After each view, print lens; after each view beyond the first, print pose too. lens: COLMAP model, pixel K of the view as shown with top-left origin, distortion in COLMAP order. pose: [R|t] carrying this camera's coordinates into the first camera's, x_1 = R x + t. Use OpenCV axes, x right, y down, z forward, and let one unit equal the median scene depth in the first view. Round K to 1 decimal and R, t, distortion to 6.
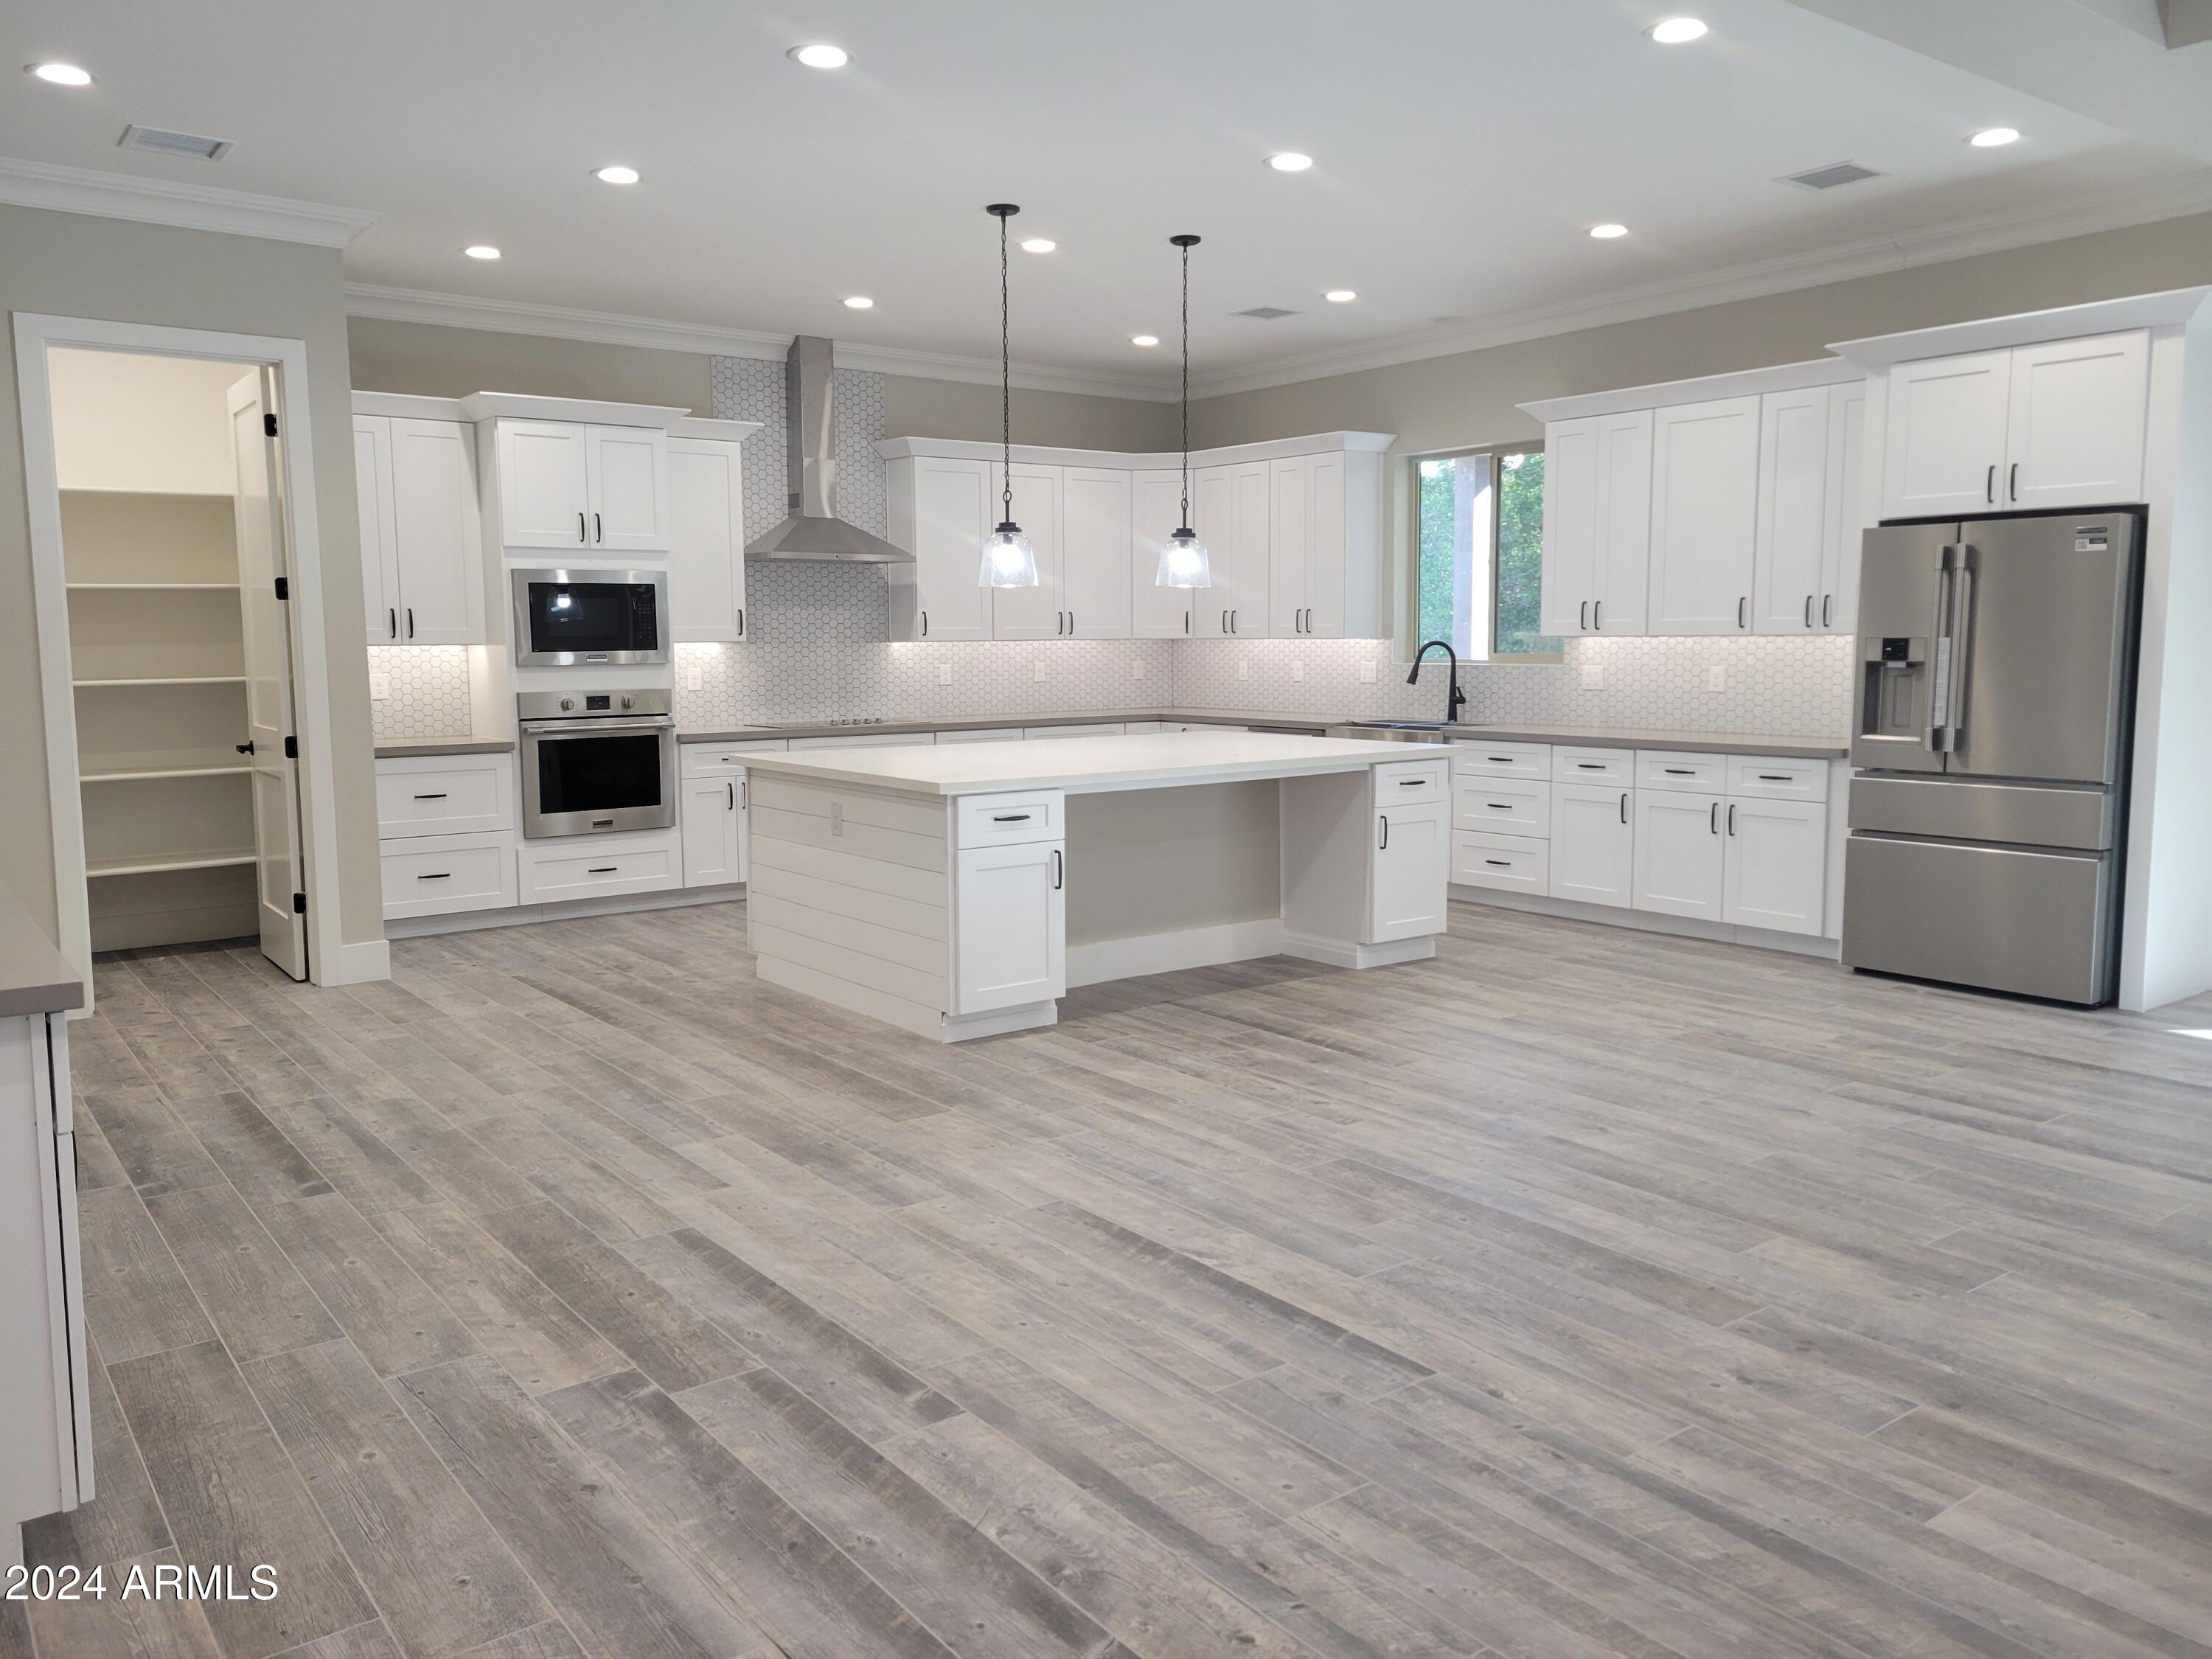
lens RADIAL K [[1647.6, 0, 1089.6], [0, 1647.6, 799.0], [0, 0, 1]] dist [0.057230, -0.028745]
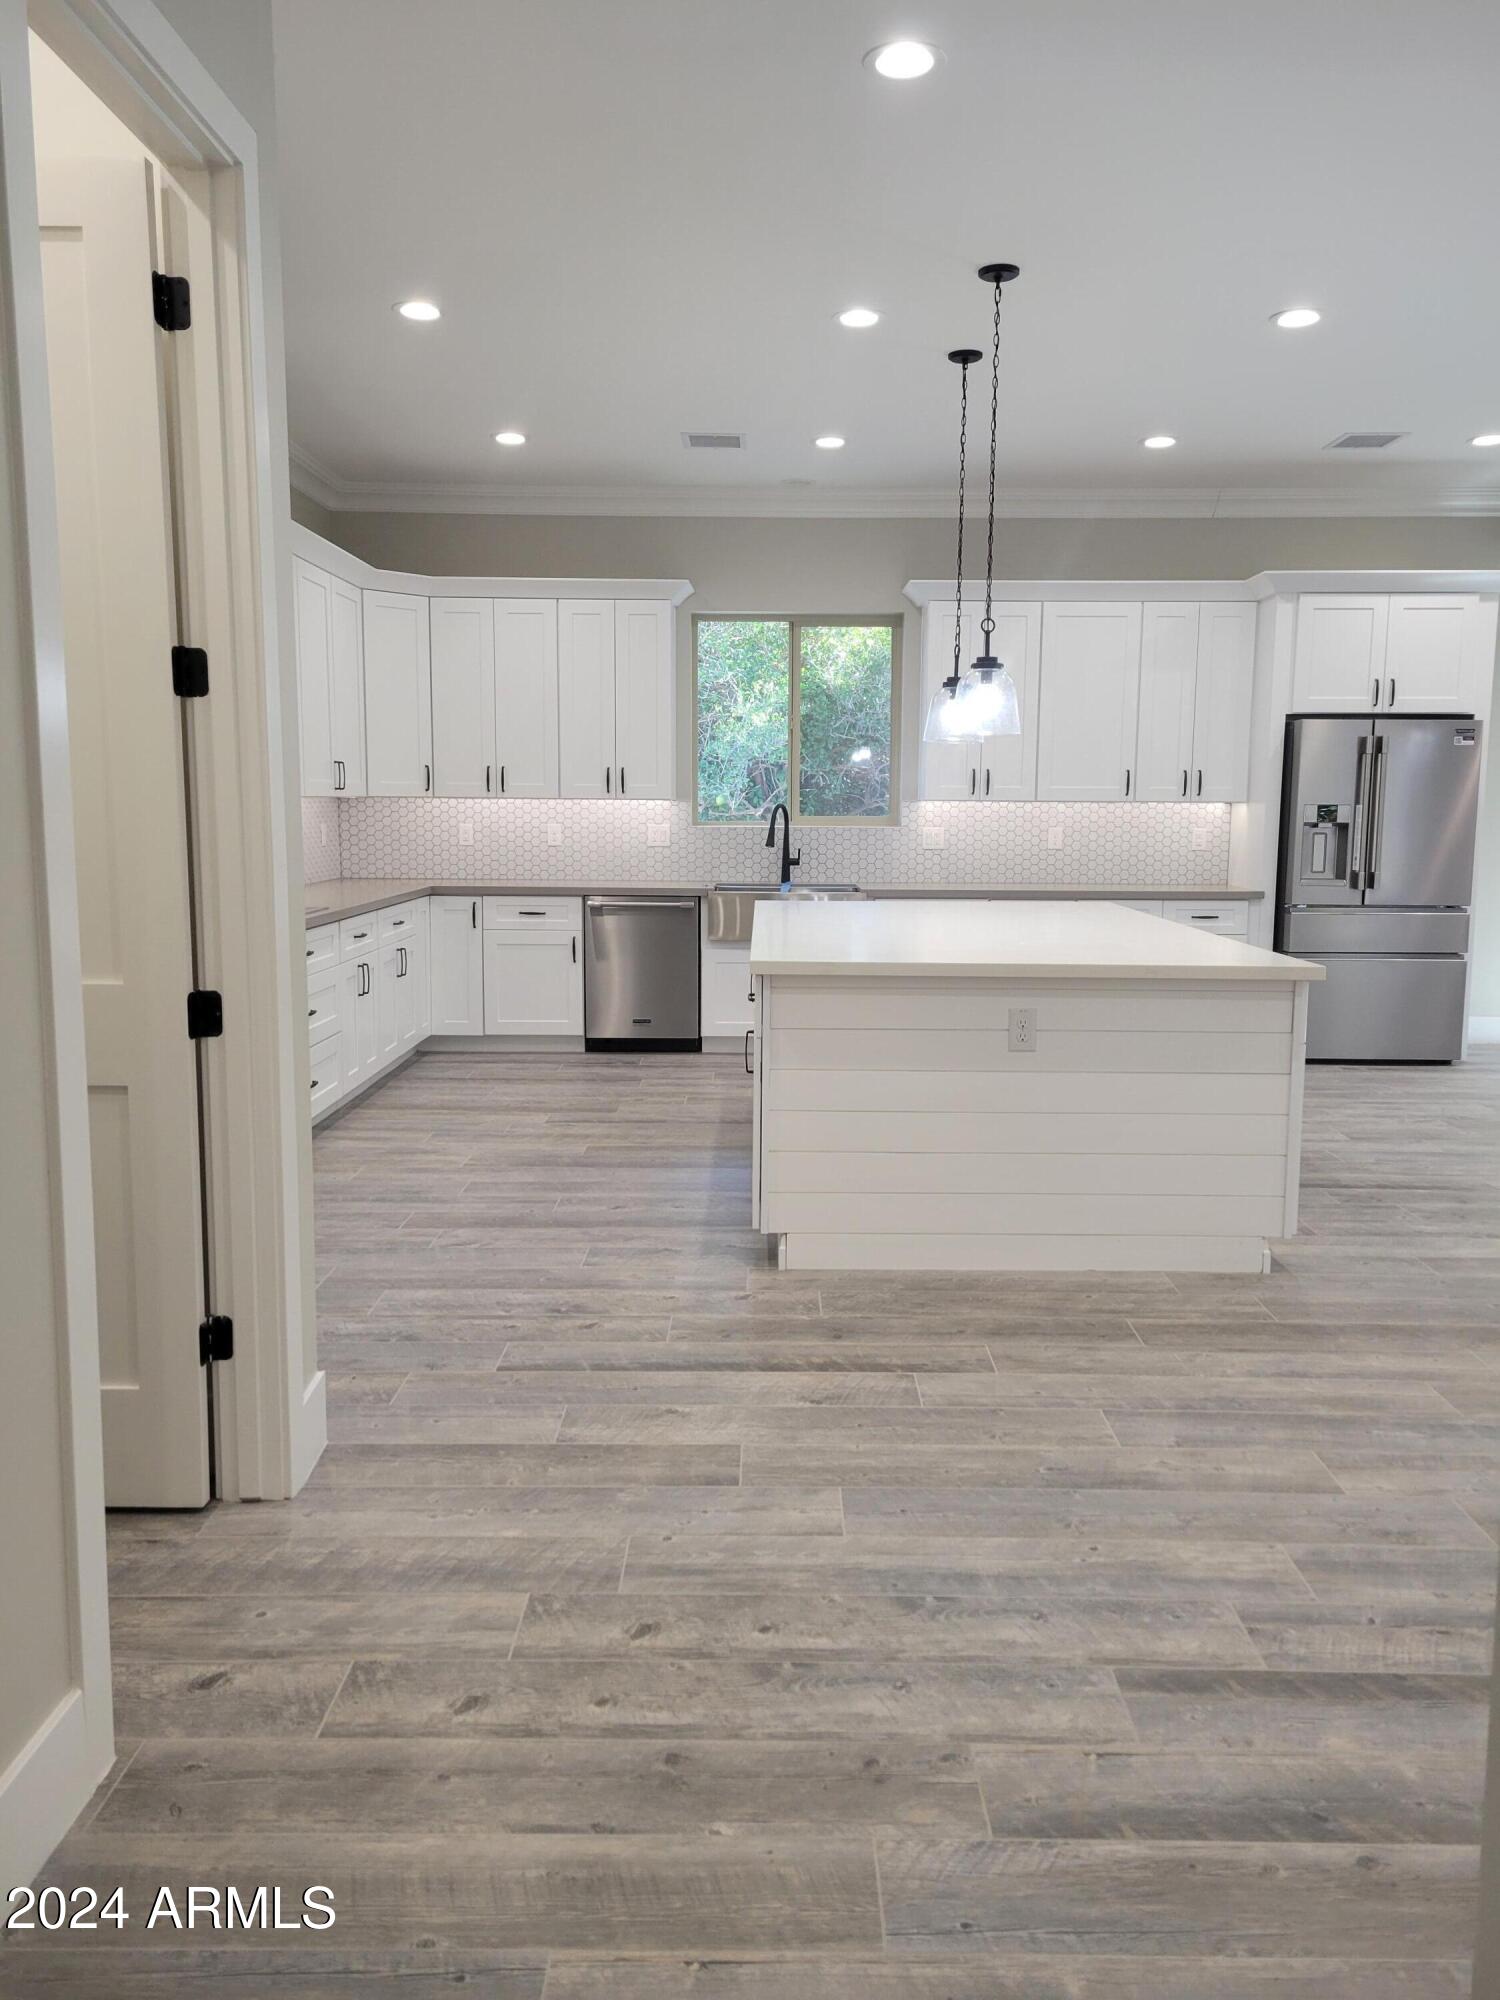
lens RADIAL K [[1489.7, 0, 761.0], [0, 1489.7, 979.4], [0, 0, 1]] dist [0.057230, -0.028745]
pose [[0.604188, -0.085124, 0.792282, -0.676953], [0.068105, 0.996156, 0.055092, -0.050707], [-0.793926, 0.020672, 0.607663, 0.586779]]
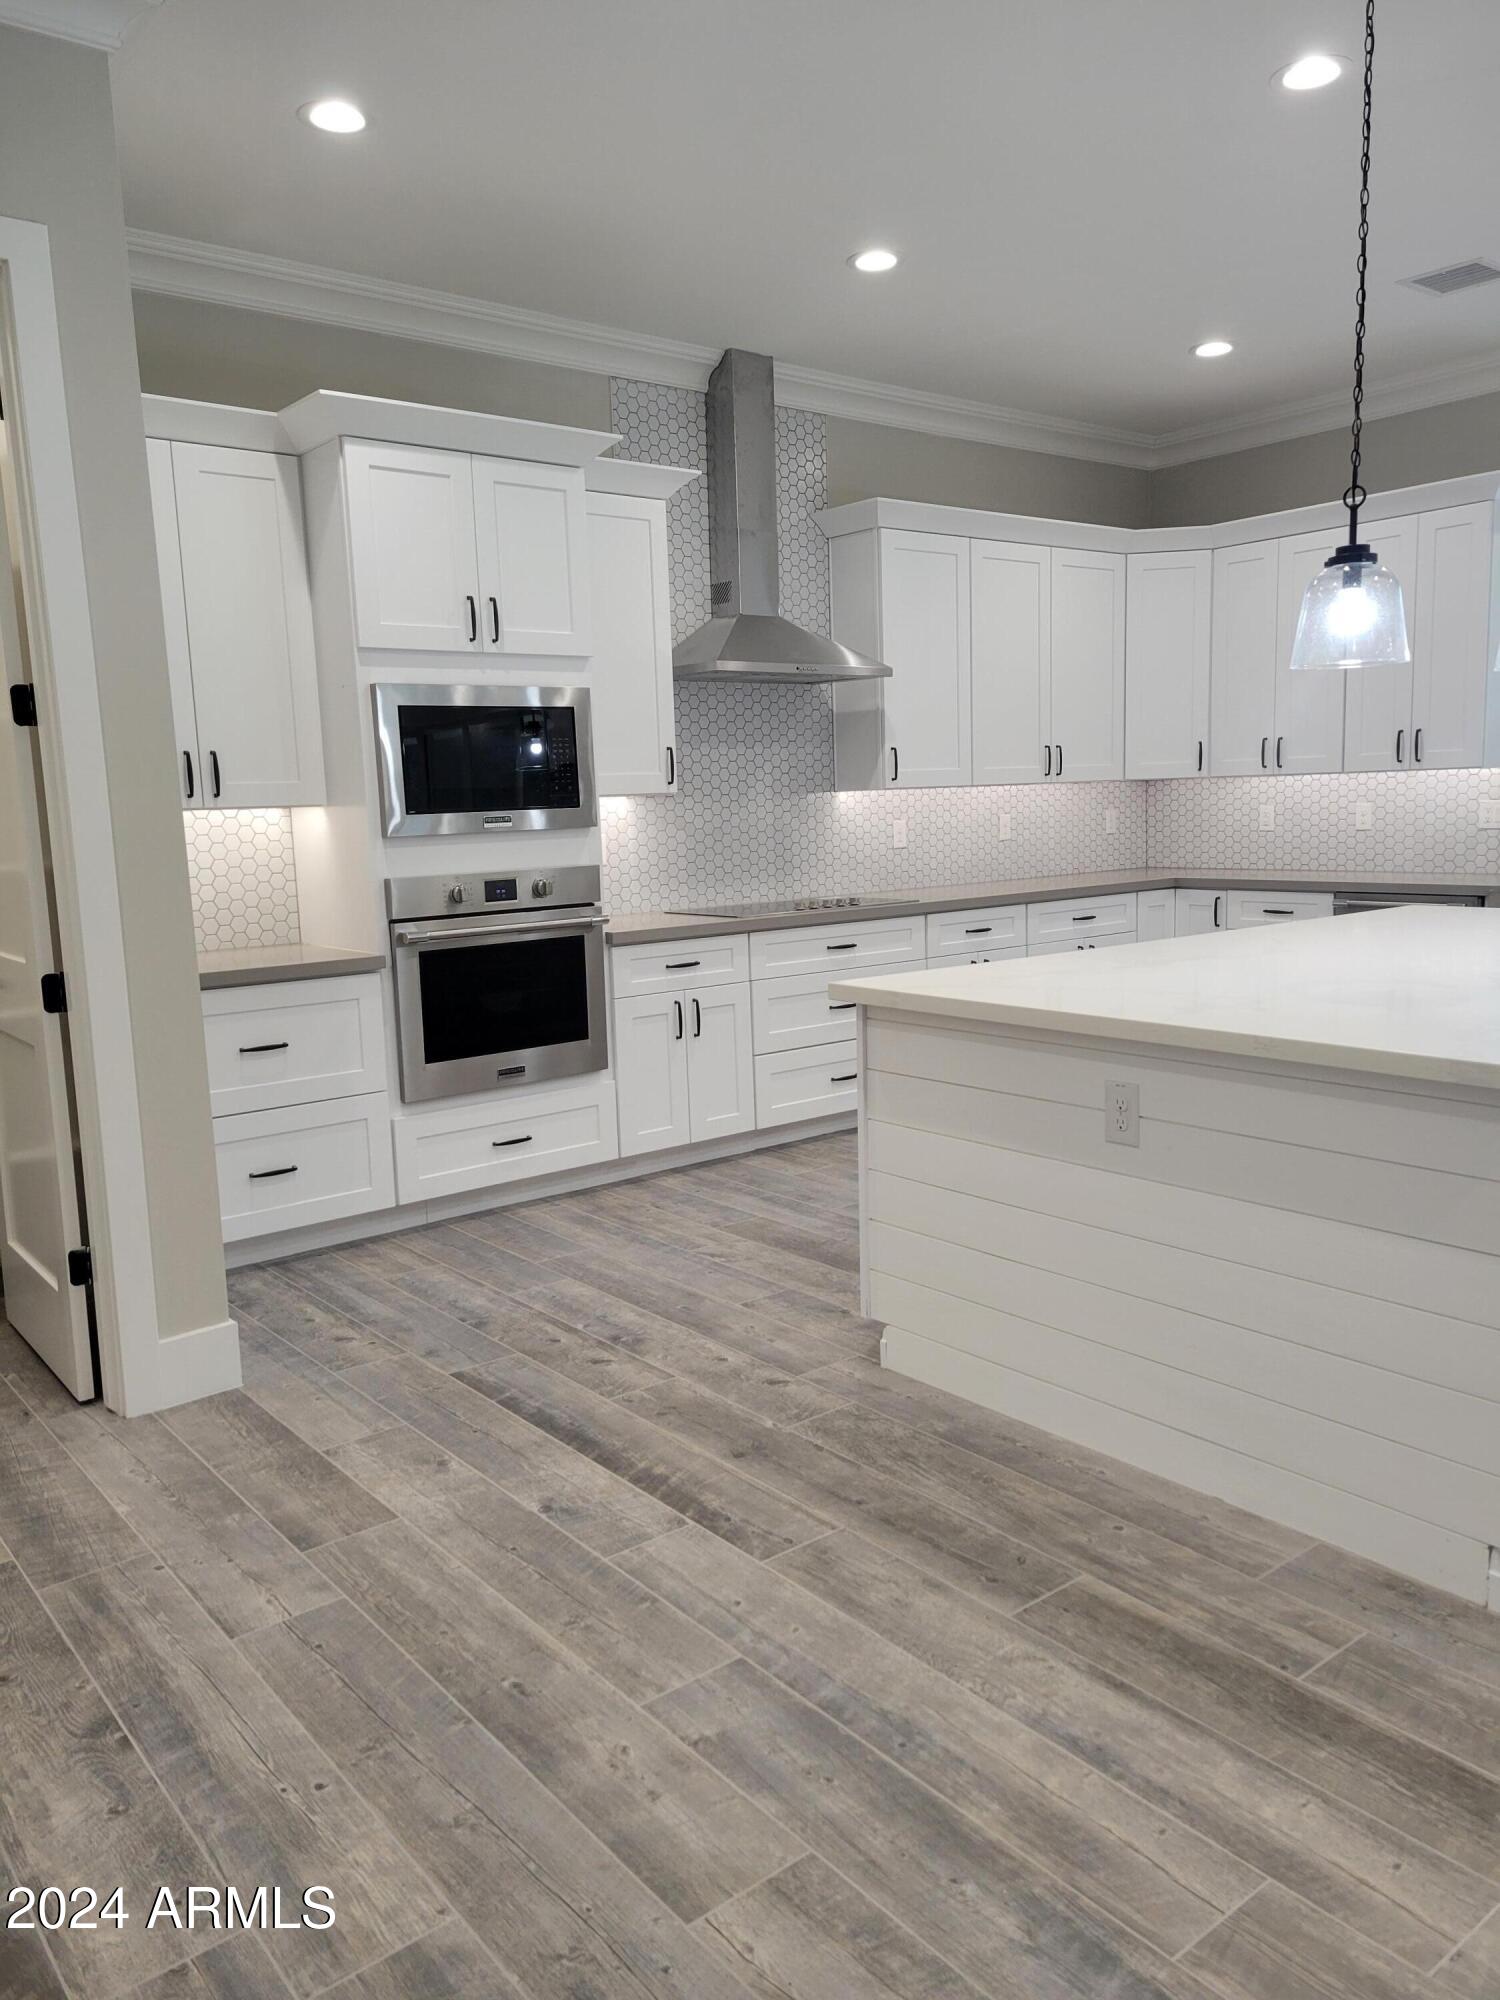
lens RADIAL K [[1489.7, 0, 765.7], [0, 1489.7, 1006.4], [0, 0, 1]] dist [0.057230, -0.028745]
pose [[0.999122, -0.029345, 0.029907, -0.243291], [0.028096, 0.998749, 0.041364, -0.038773], [-0.031083, -0.040487, 0.998696, 0.464735]]
